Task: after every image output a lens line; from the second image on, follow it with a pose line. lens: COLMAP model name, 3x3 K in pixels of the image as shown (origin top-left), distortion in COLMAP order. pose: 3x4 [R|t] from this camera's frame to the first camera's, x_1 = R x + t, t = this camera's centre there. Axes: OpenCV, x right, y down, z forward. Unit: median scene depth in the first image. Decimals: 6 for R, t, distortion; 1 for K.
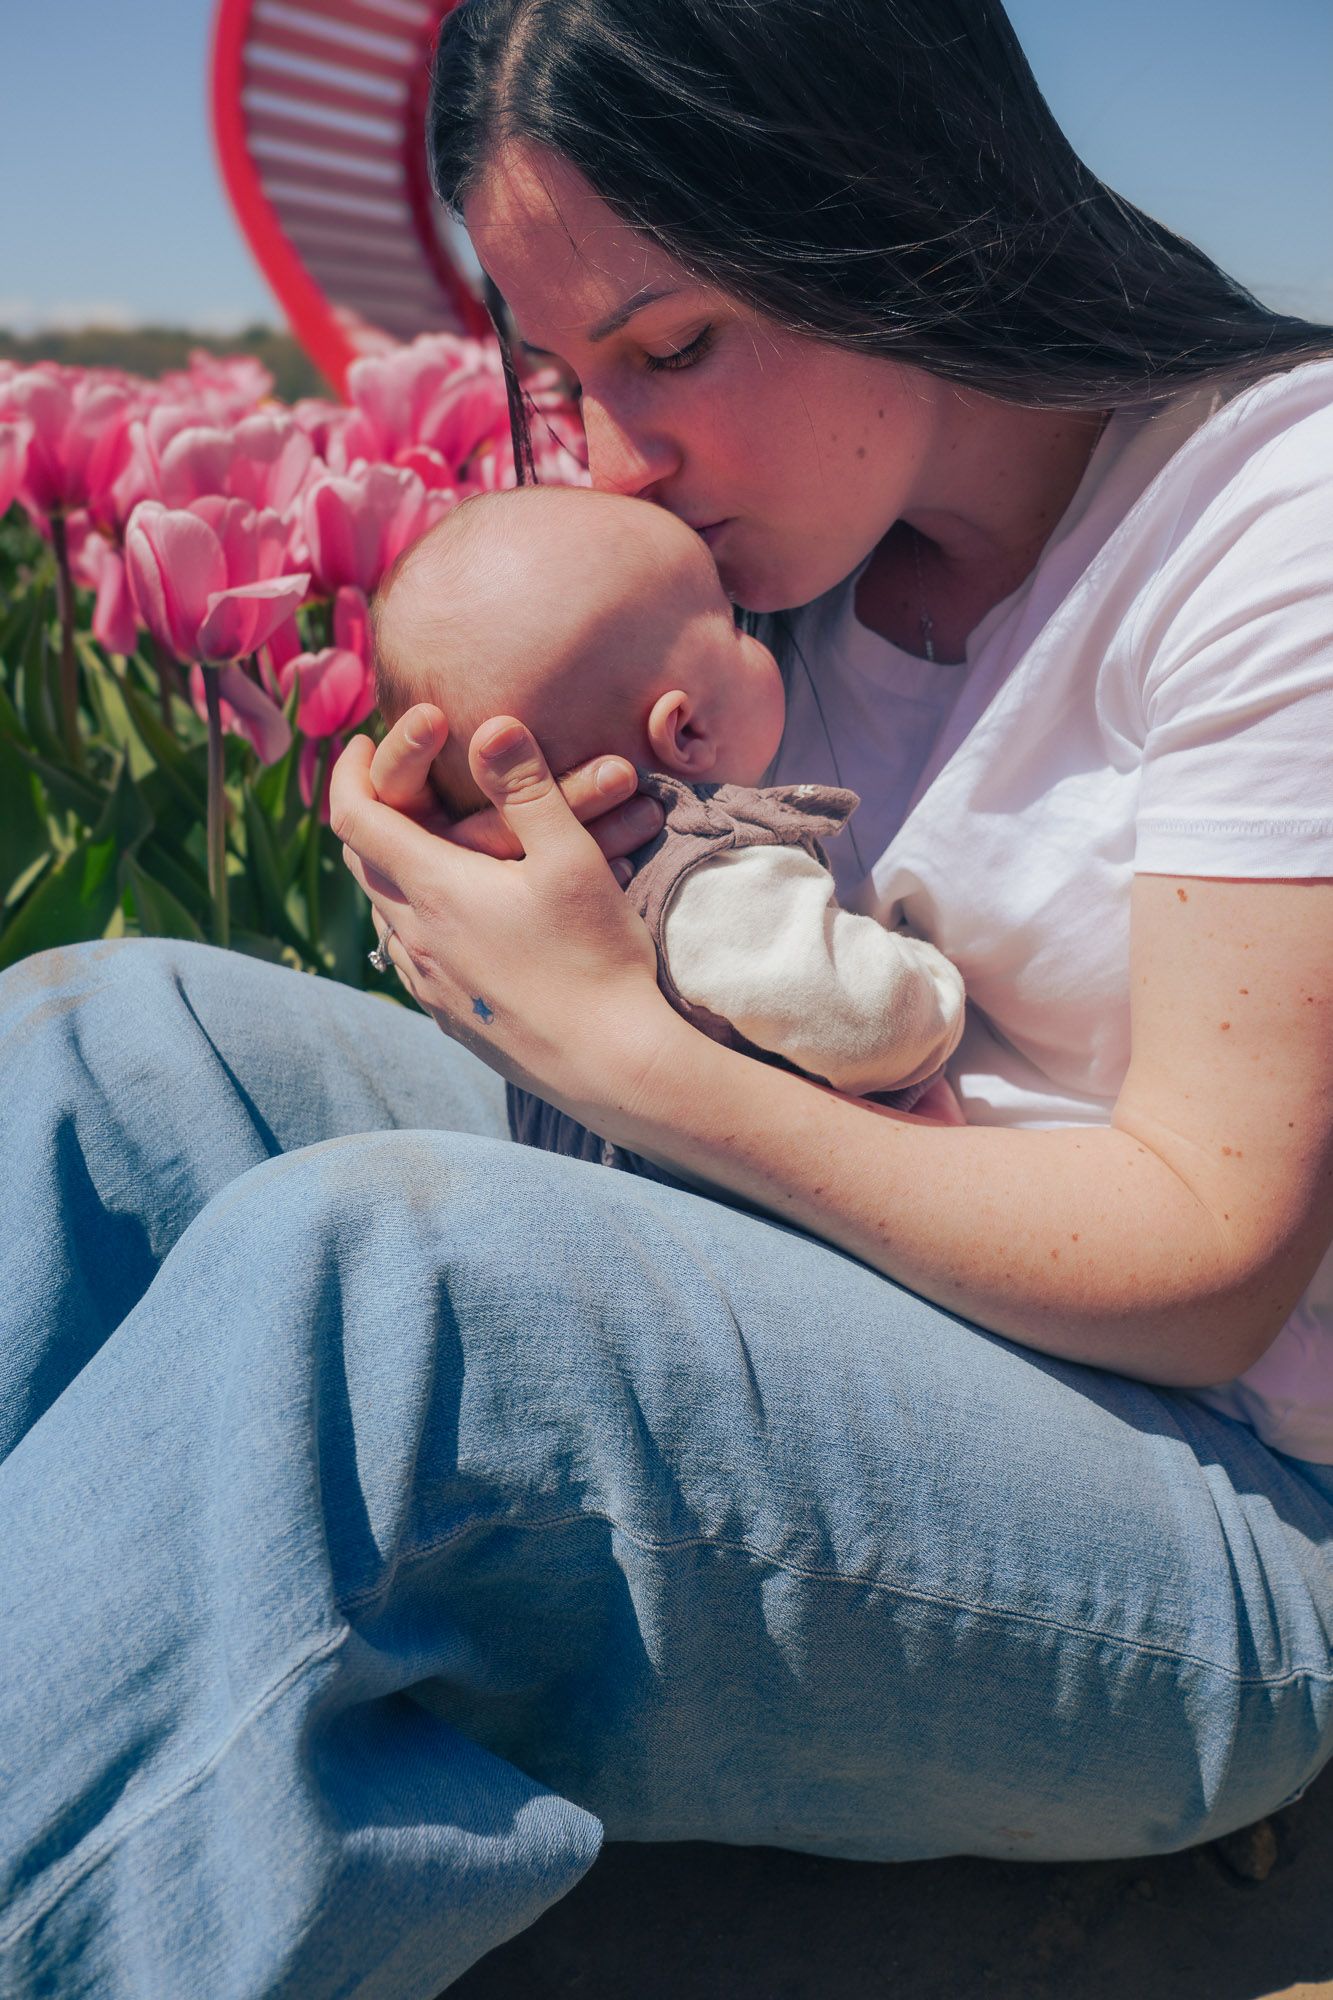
lens RADIAL K [[1780.7, 0, 666.5], [0, 1780.7, 1000.0], [0, 0, 1]] dist [-0.041981, 0.013410]
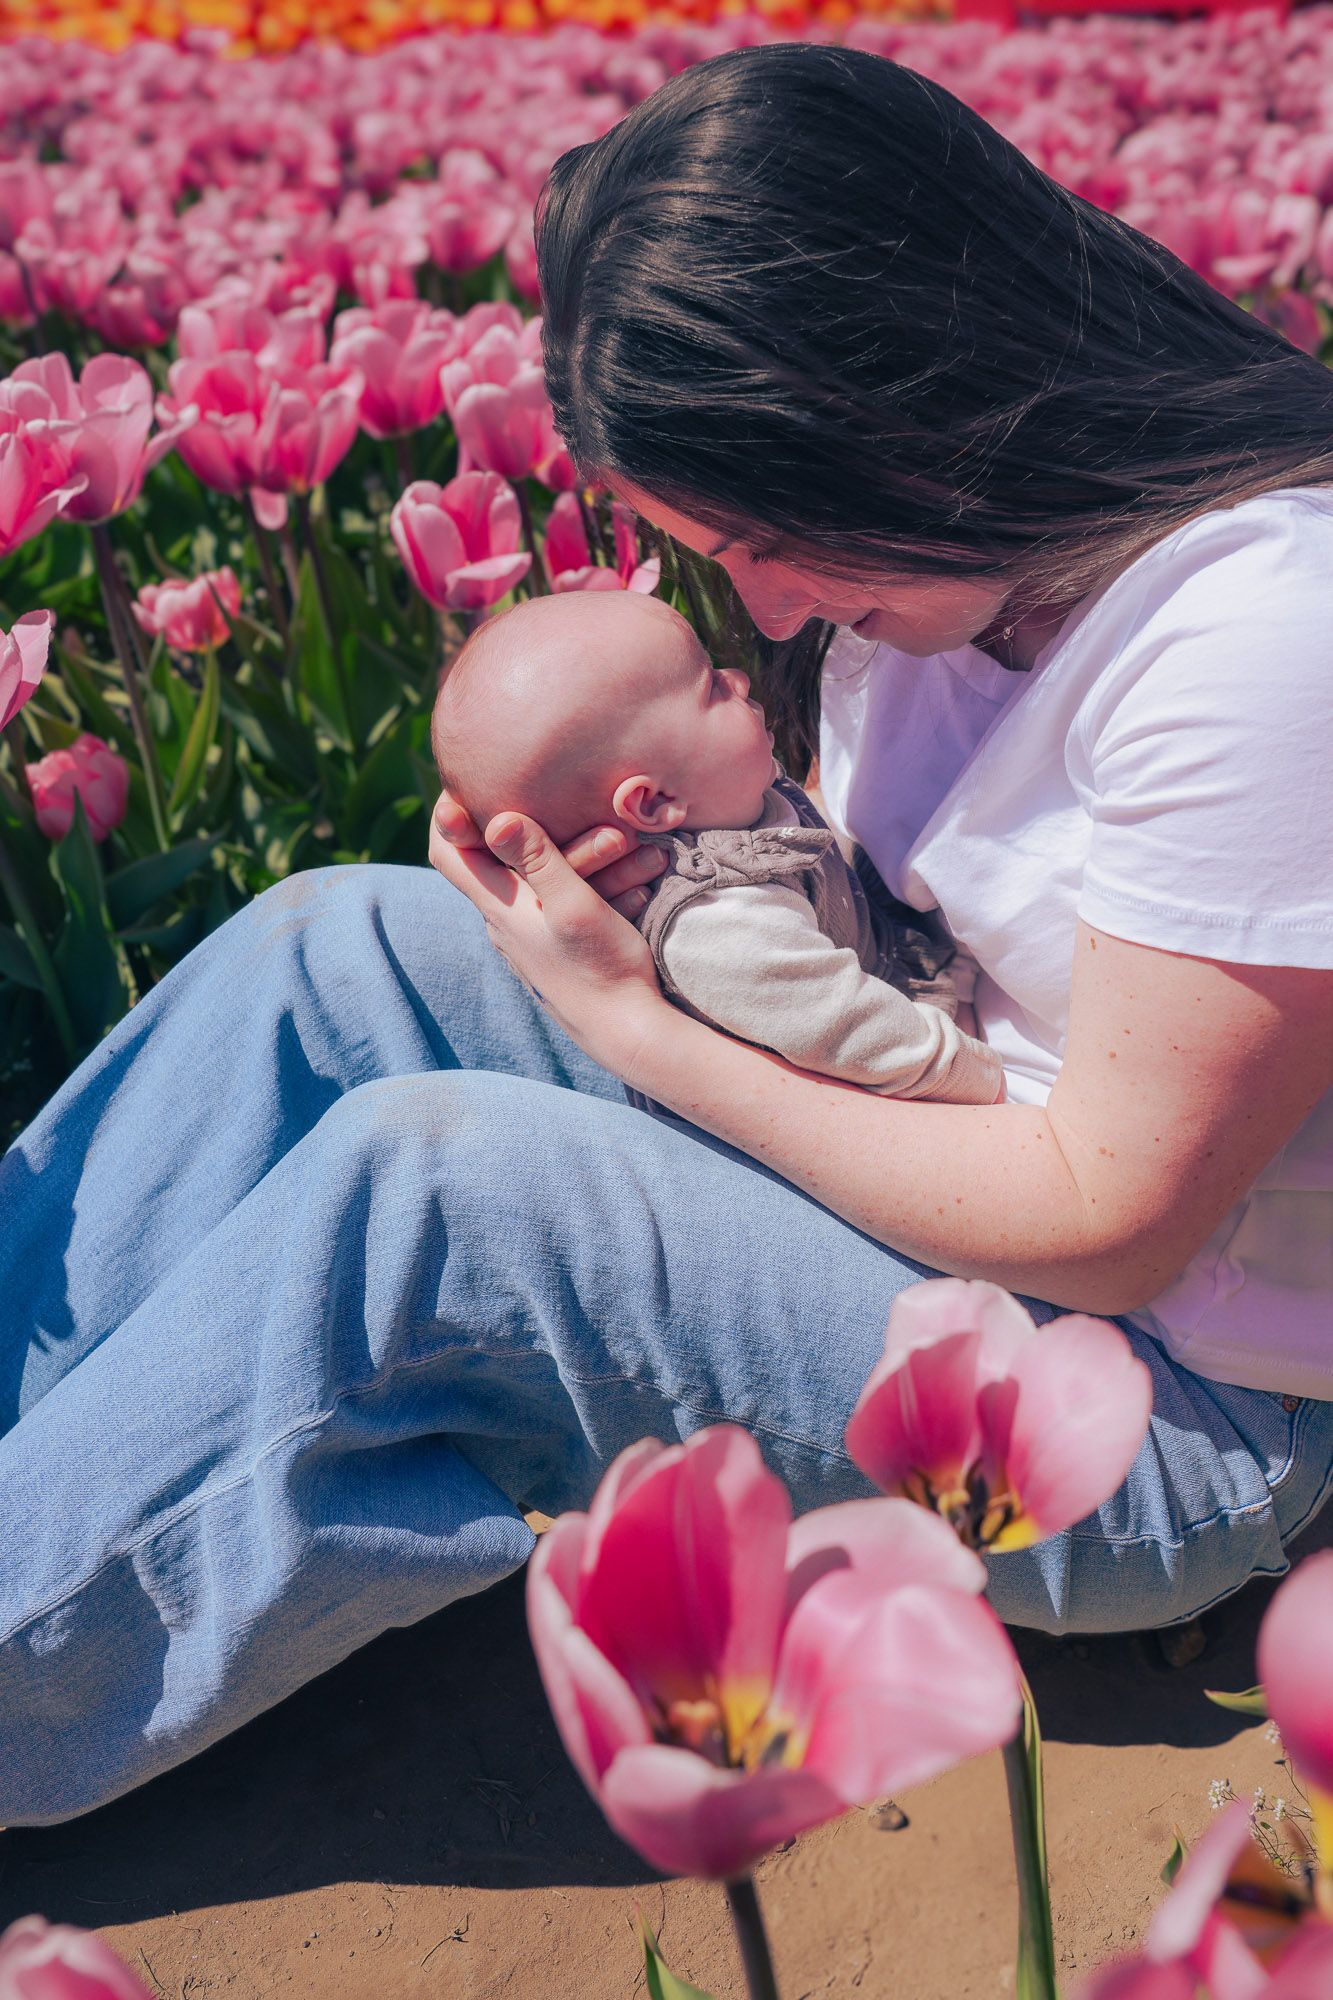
lens RADIAL K [[1780.7, 0, 666.5], [0, 1780.7, 1000.0], [0, 0, 1]] dist [-0.041981, 0.013410]
pose [[0.934467, 0.127427, -0.332467, 0.505993], [-0.047350, 0.969945, 0.238671, -0.352932], [0.352888, -0.207288, 0.912415, -0.263068]]
